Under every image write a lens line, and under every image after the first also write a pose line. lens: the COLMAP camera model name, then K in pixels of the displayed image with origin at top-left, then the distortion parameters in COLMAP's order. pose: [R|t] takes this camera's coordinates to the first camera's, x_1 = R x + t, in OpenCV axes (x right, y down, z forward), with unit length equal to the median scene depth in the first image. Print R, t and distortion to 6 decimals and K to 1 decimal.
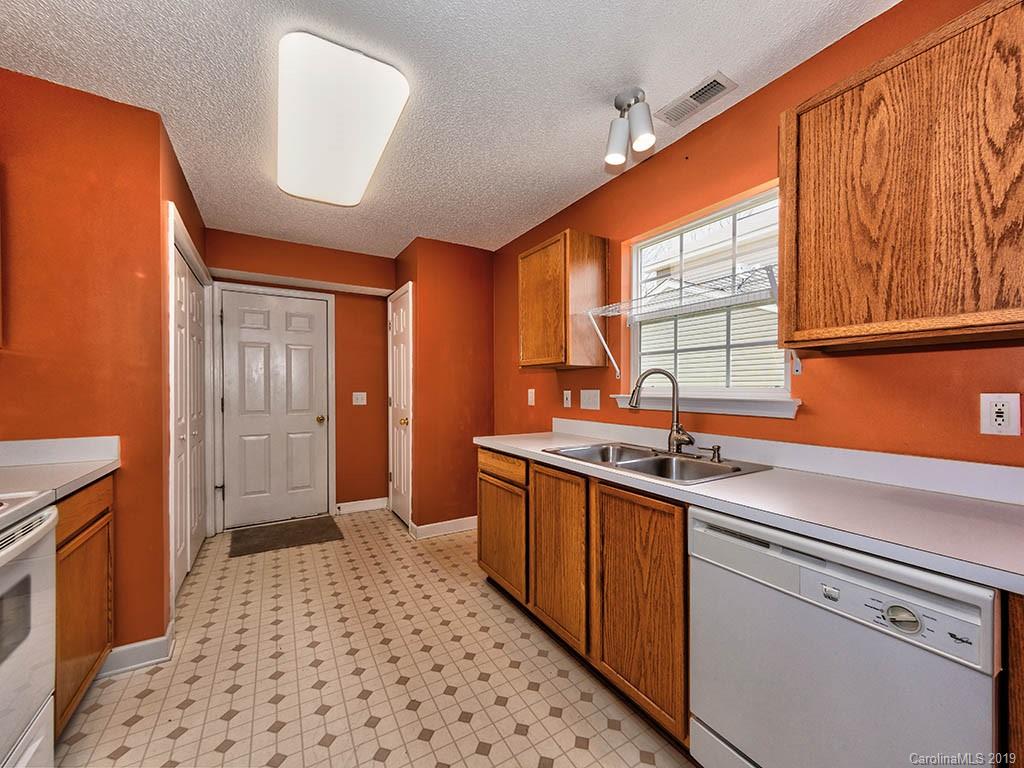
lens RADIAL K [[401.2, 0, 513.1], [0, 401.2, 391.1], [0, 0, 1]] dist [0.002130, -0.000243]
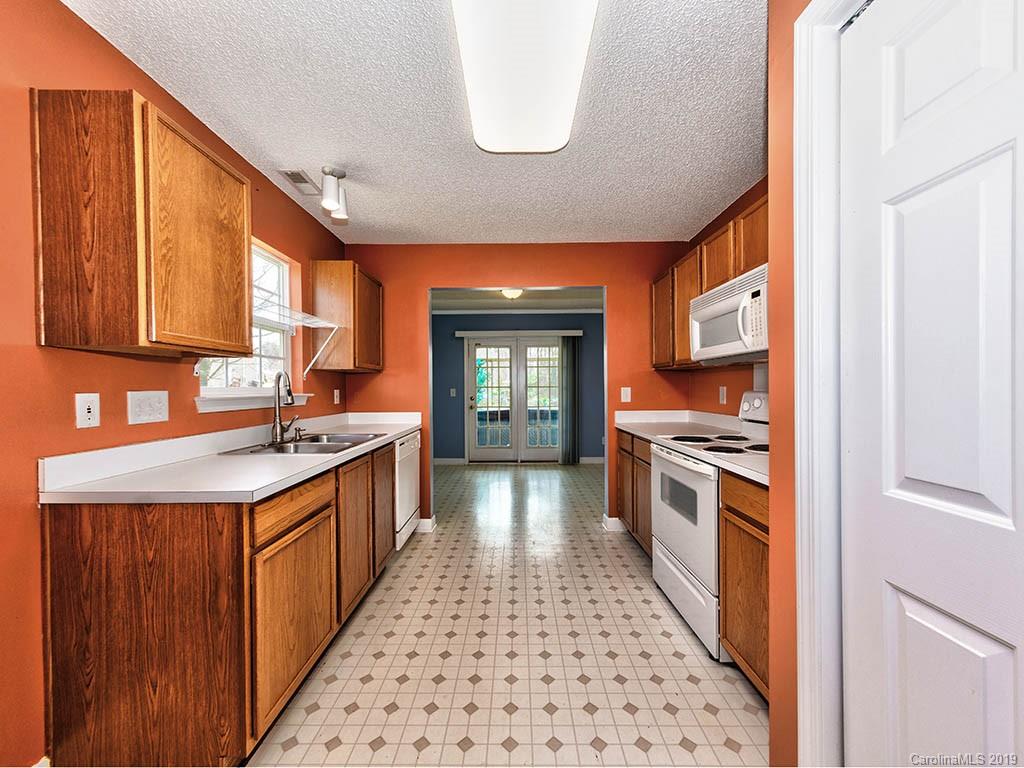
lens RADIAL K [[401.2, 0, 513.1], [0, 401.2, 391.1], [0, 0, 1]] dist [0.002130, -0.000243]
pose [[-0.856601, 0.000922, 0.515979, -0.774933], [0.010680, 0.999816, 0.015944, -0.008350], [-0.515869, 0.019169, -0.856453, 1.580353]]
